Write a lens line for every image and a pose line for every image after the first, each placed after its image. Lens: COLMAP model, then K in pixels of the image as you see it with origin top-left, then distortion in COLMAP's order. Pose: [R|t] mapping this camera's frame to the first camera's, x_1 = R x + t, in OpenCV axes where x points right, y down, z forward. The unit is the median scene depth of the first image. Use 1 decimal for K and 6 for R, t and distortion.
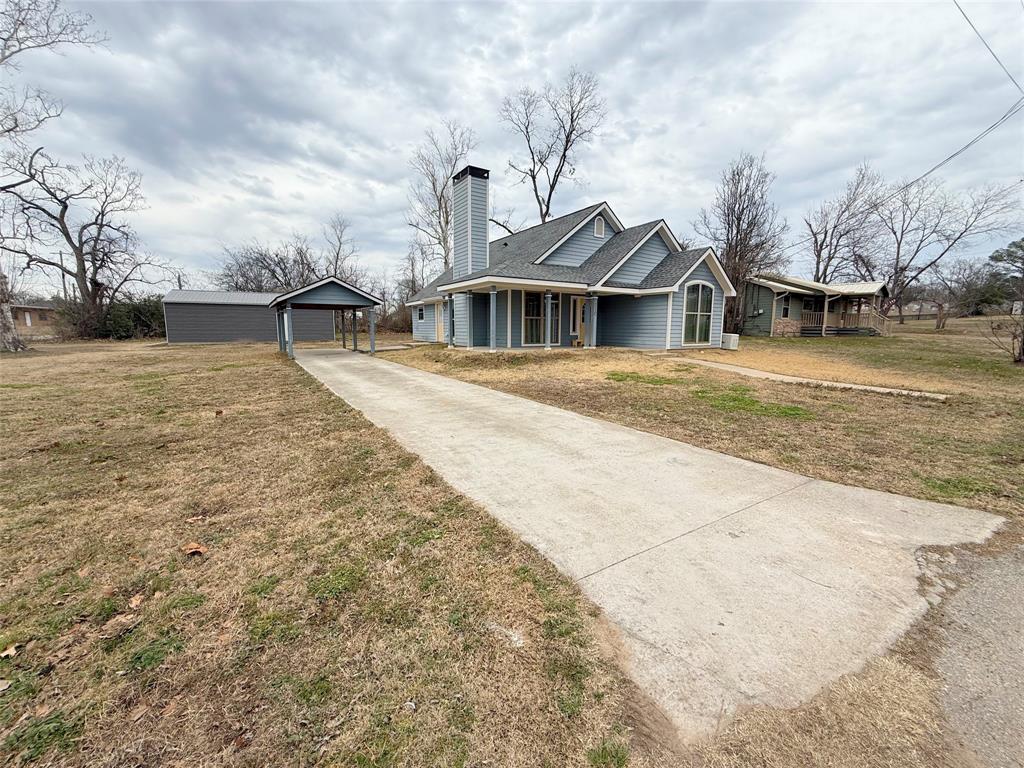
lens RADIAL K [[409.2, 0, 512.0], [0, 409.2, 384.0], [0, 0, 1]] dist [0.003296, 0.000677]
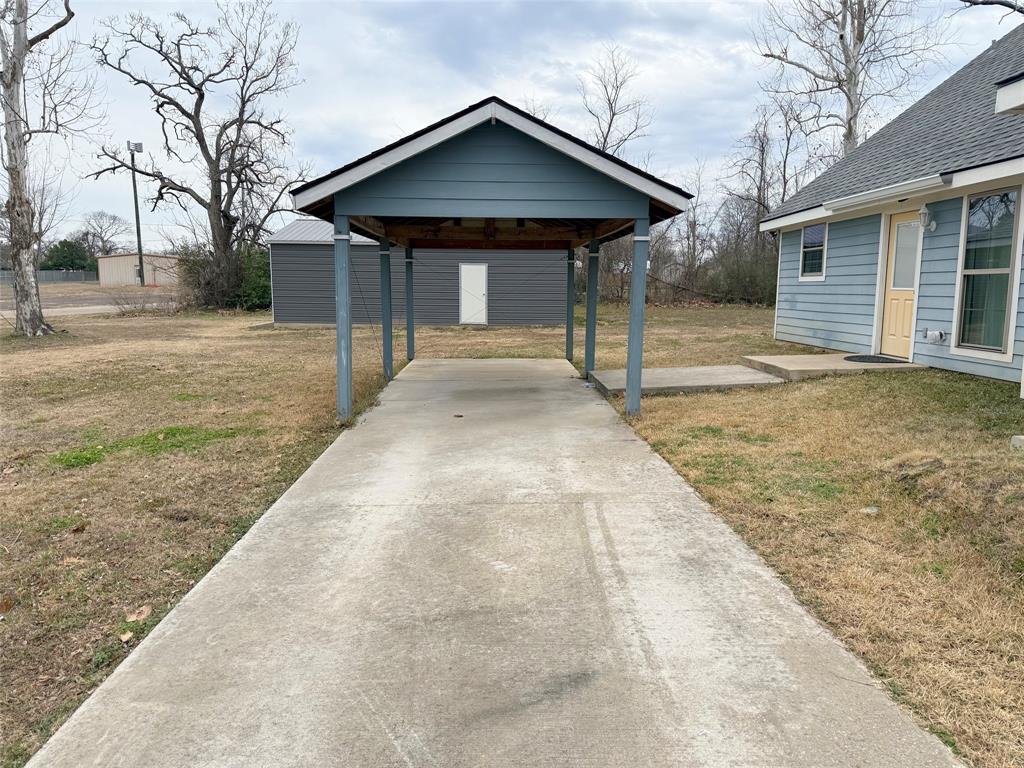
lens RADIAL K [[730.1, 0, 509.2], [0, 730.1, 390.5], [0, 0, 1]] dist [0.019357, -0.007438]
pose [[0.858258, 0.075629, -0.507615, -0.091853], [-0.074638, 0.996960, 0.022341, -0.047673], [0.507762, 0.018713, 0.861294, 0.297934]]
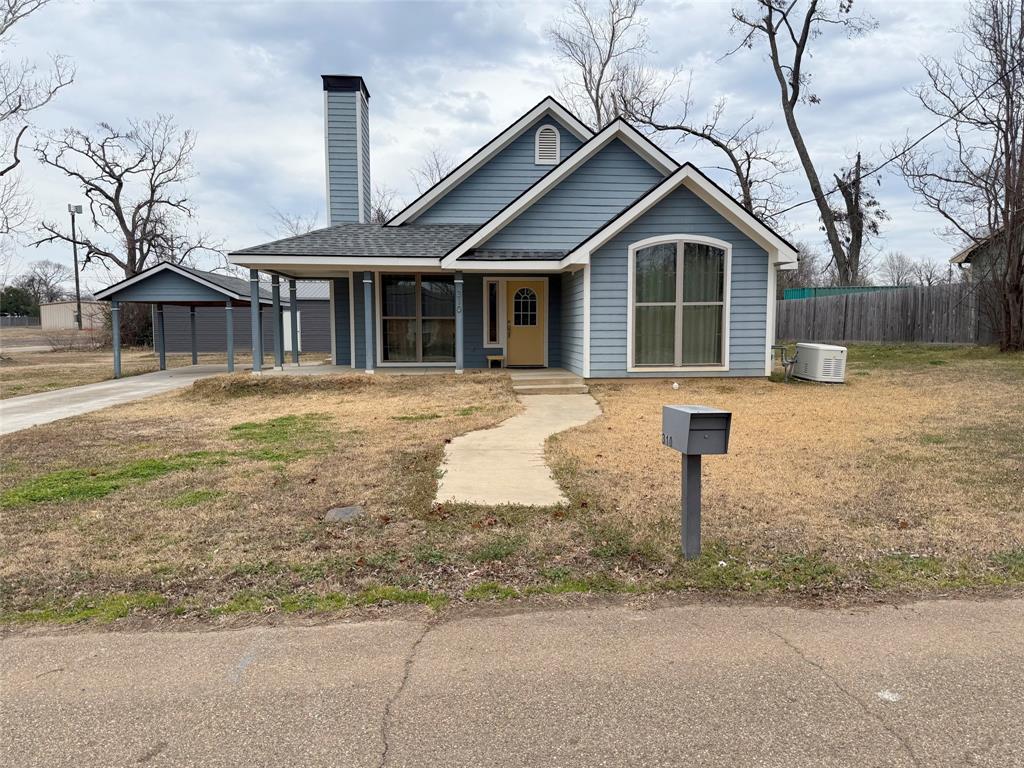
lens RADIAL K [[773.5, 0, 490.9], [0, 773.5, 388.5], [0, 0, 1]] dist [0.043490, 0.002123]
pose [[0.863033, 0.034519, -0.503967, 0.350414], [-0.063712, 0.997134, -0.040808, -0.012177], [0.501114, 0.067328, 0.862758, 0.060992]]
